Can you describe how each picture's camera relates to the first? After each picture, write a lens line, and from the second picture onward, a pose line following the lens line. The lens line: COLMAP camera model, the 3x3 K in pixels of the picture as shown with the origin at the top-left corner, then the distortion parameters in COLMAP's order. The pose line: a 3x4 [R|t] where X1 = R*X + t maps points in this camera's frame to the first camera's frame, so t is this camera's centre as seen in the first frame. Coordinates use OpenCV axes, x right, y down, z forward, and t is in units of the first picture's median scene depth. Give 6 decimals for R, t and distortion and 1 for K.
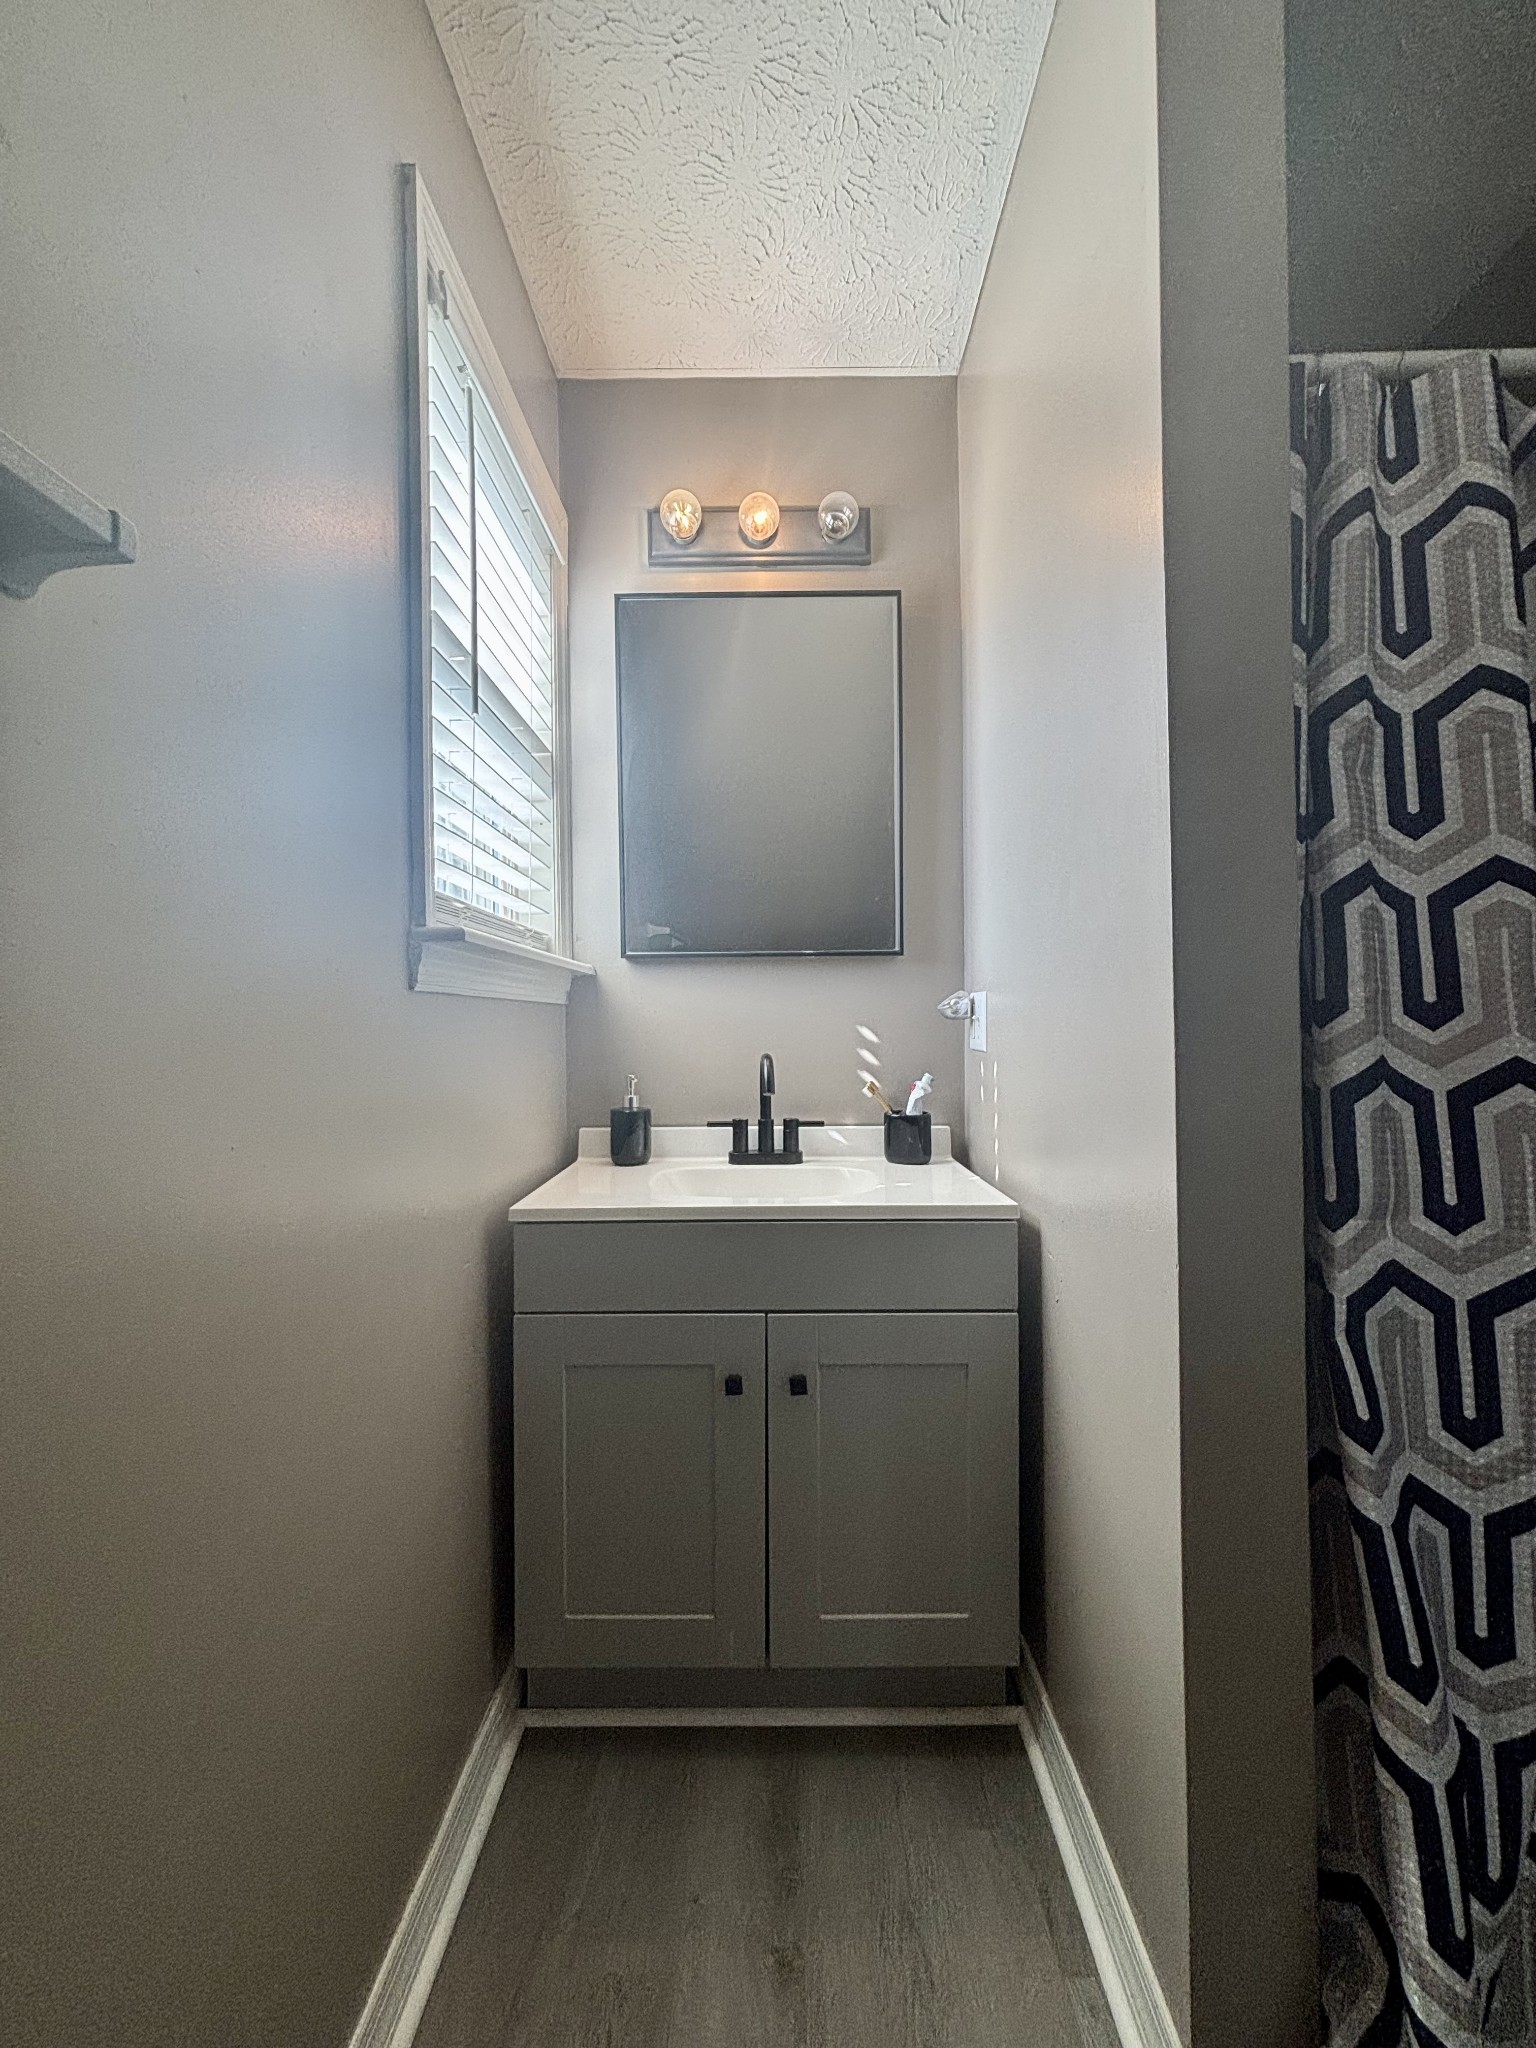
lens RADIAL K [[827.0, 0, 770.0], [0, 827.0, 1019.7], [0, 0, 1]] dist [-0.002556, -0.000814]
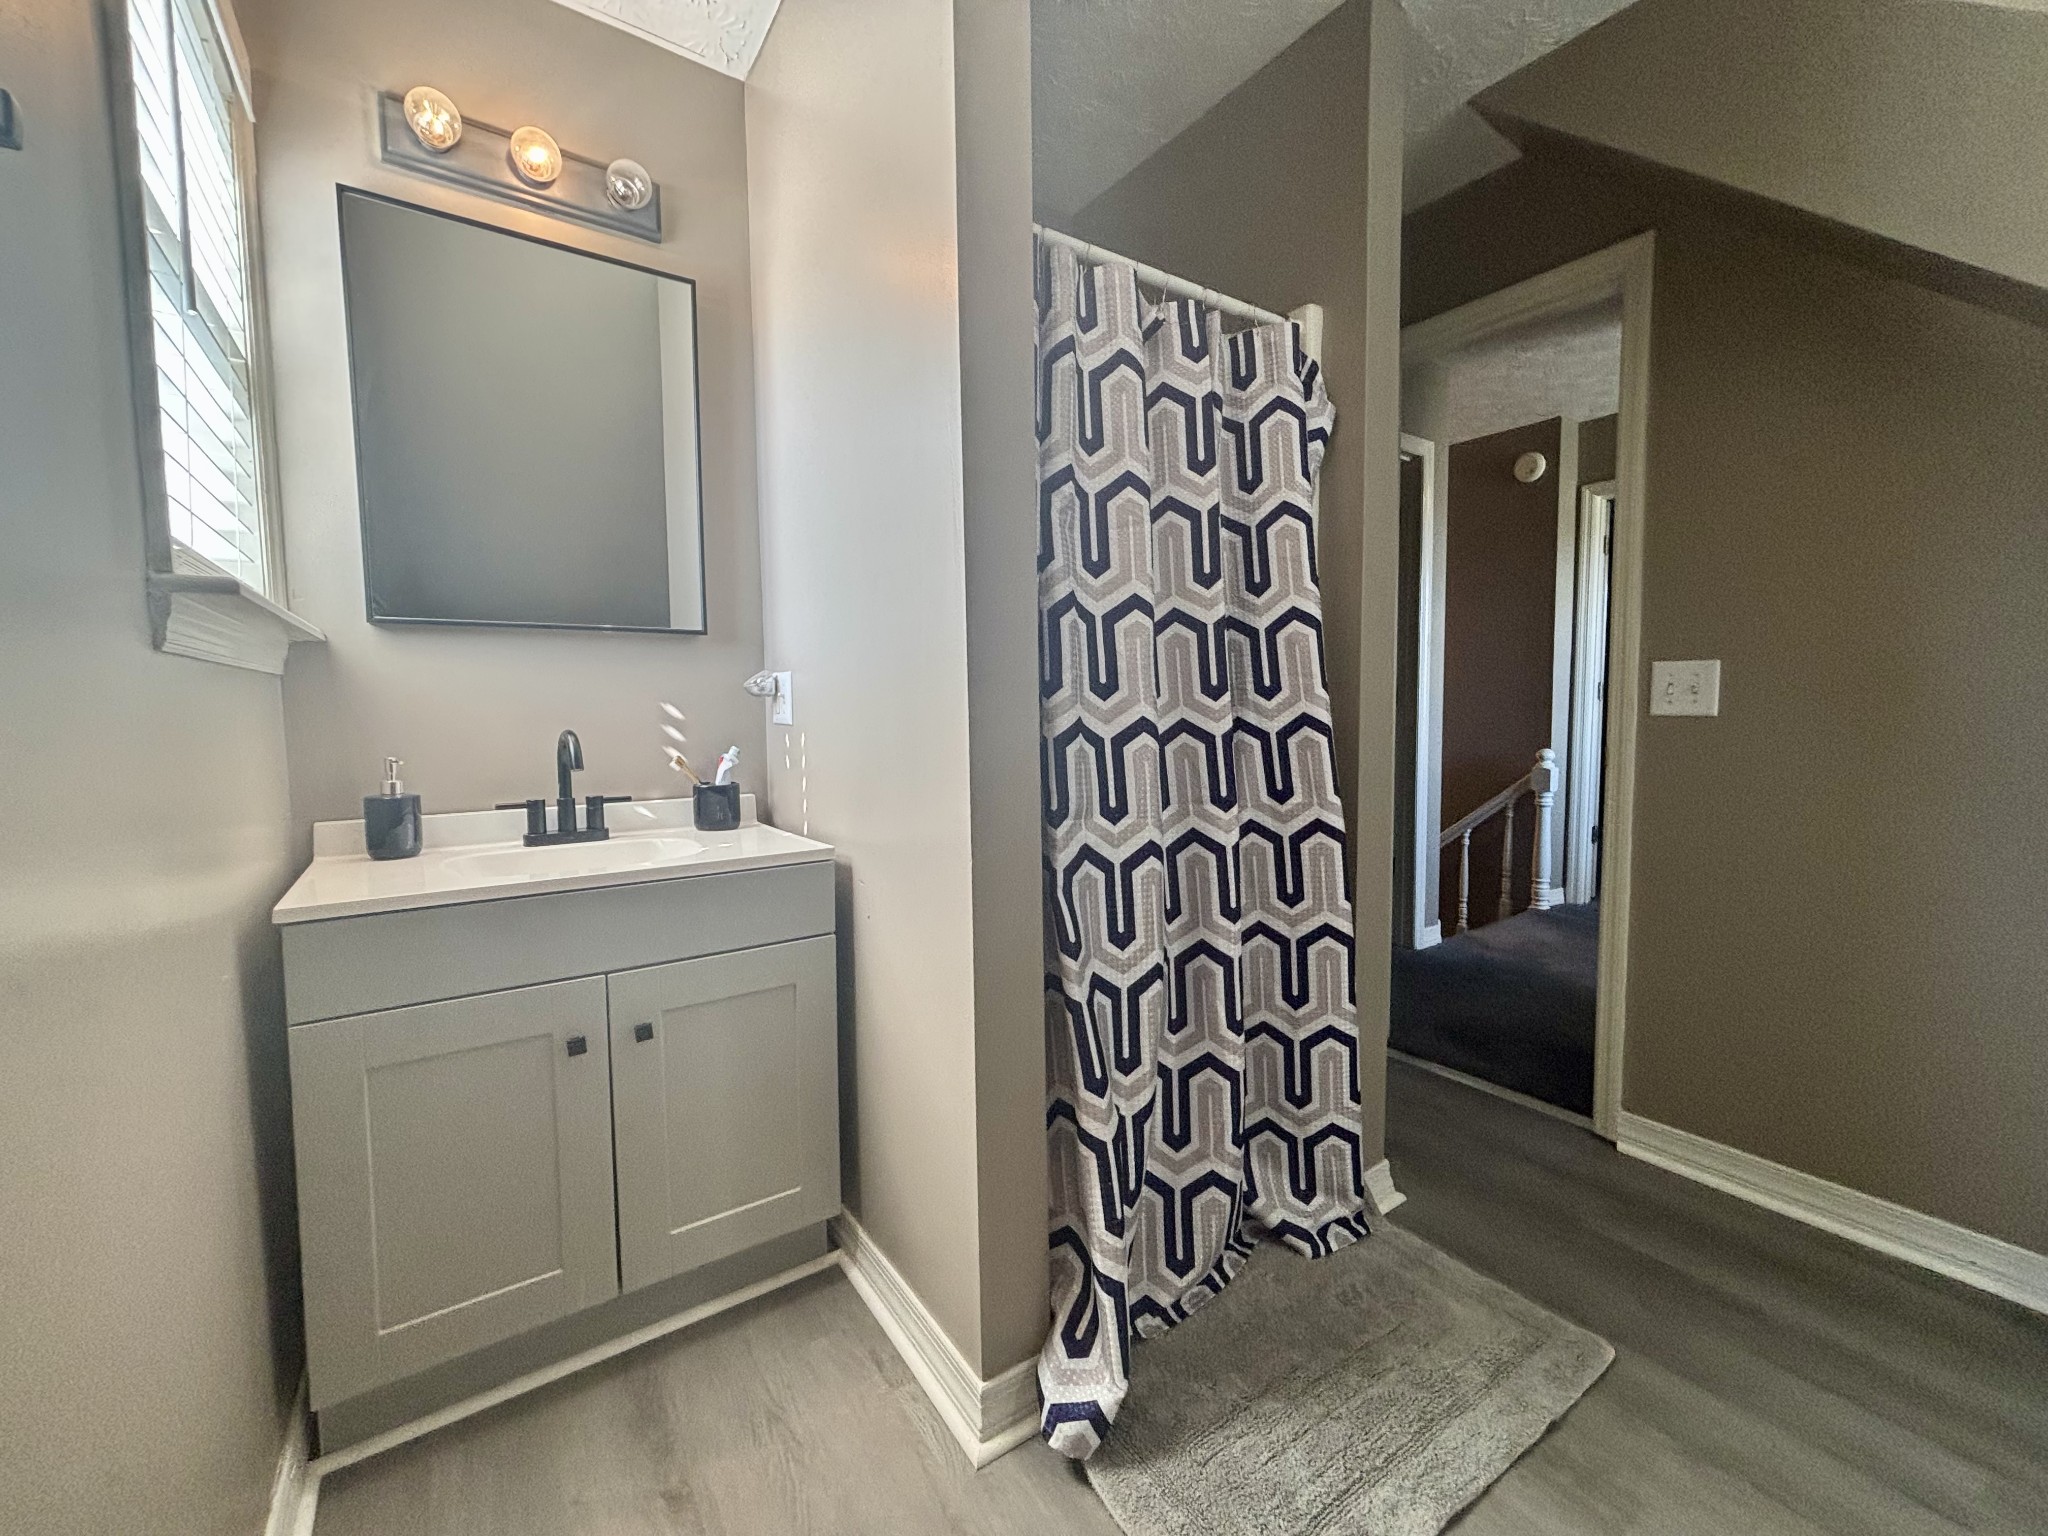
lens RADIAL K [[827.0, 0, 1026.1], [0, 827.0, 758.3], [0, 0, 1]] dist [-0.002556, -0.000814]
pose [[0.817052, -0.035271, 0.575484, -0.181266], [-0.000444, 0.998088, 0.061803, 0.018898], [-0.576563, -0.050752, 0.815475, -0.164527]]
